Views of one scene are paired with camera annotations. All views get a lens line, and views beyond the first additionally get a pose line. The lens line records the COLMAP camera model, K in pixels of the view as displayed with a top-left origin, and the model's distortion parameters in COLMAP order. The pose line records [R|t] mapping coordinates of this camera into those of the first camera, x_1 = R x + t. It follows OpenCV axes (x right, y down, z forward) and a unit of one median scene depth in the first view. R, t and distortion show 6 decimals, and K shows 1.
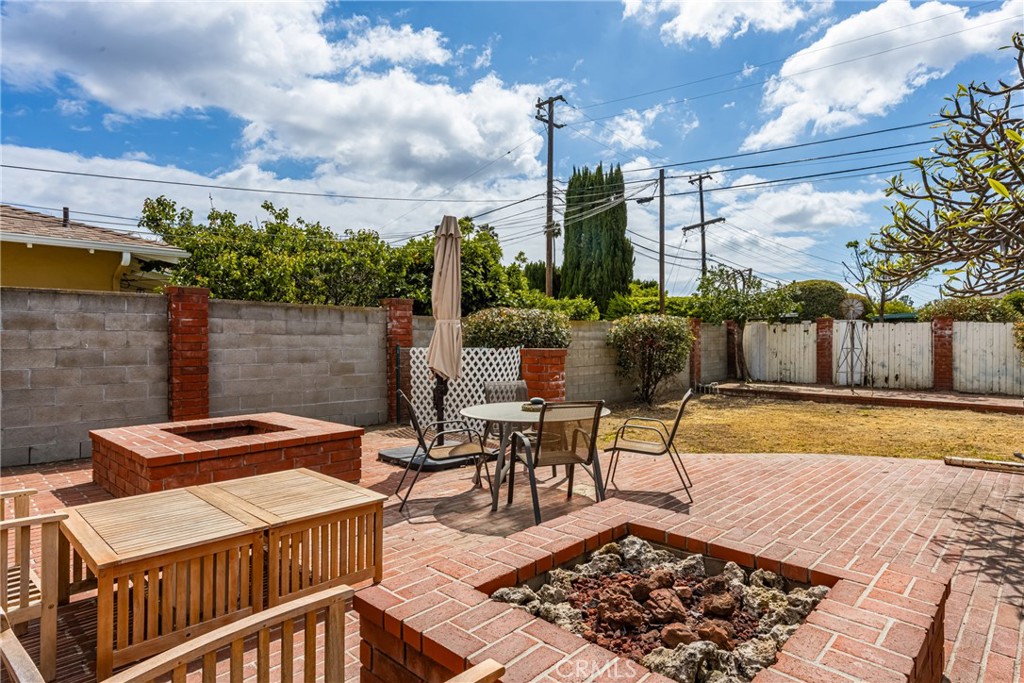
lens RADIAL K [[584.8, 0, 515.0], [0, 584.8, 335.0], [0, 0, 1]] dist [0.009168, -0.002729]
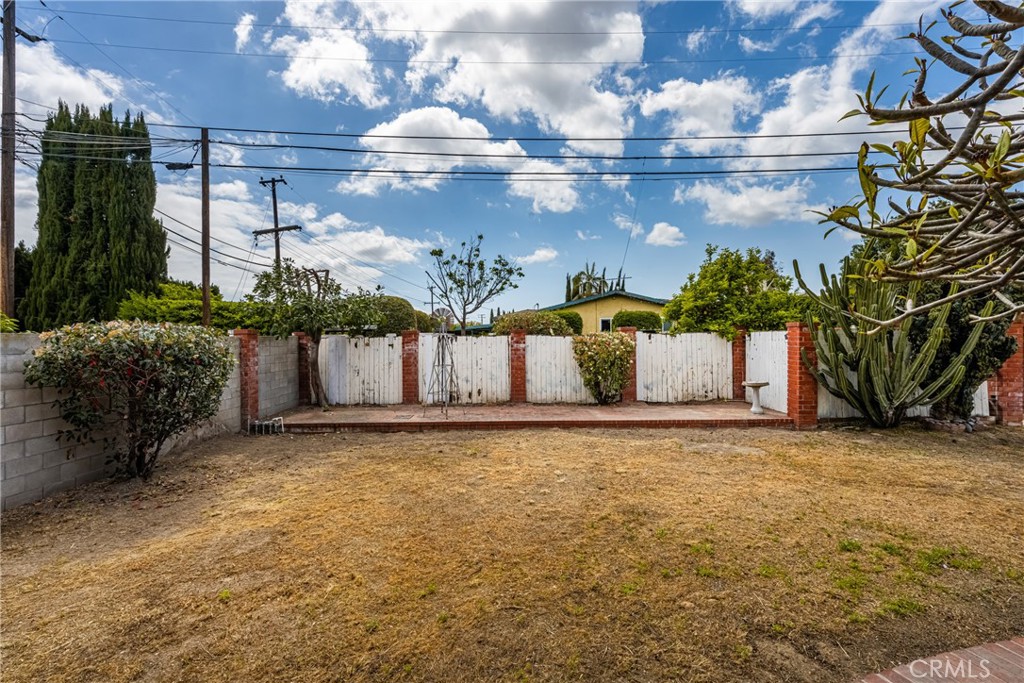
lens RADIAL K [[452.0, 0, 518.9], [0, 452.0, 335.4], [0, 0, 1]] dist [0.021959, -0.000060]
pose [[0.712435, 0.000870, 0.701738, 0.151898], [0.010394, 0.999876, -0.011792, -0.011158], [-0.701661, 0.015695, 0.712338, 0.370757]]
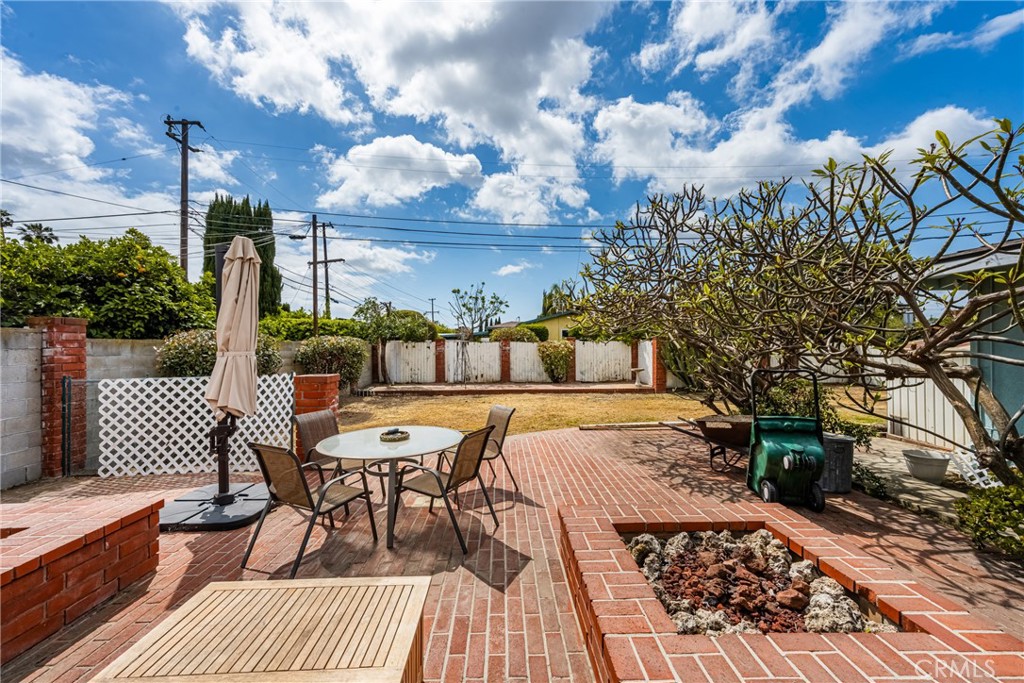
lens RADIAL K [[429.9, 0, 514.7], [0, 429.9, 338.1], [0, 0, 1]] dist [0.009037, -0.000362]
pose [[0.695133, 0.004507, 0.718867, -0.123725], [0.006720, 0.999896, -0.012767, -0.014395], [-0.718849, 0.013705, 0.695031, 0.096684]]
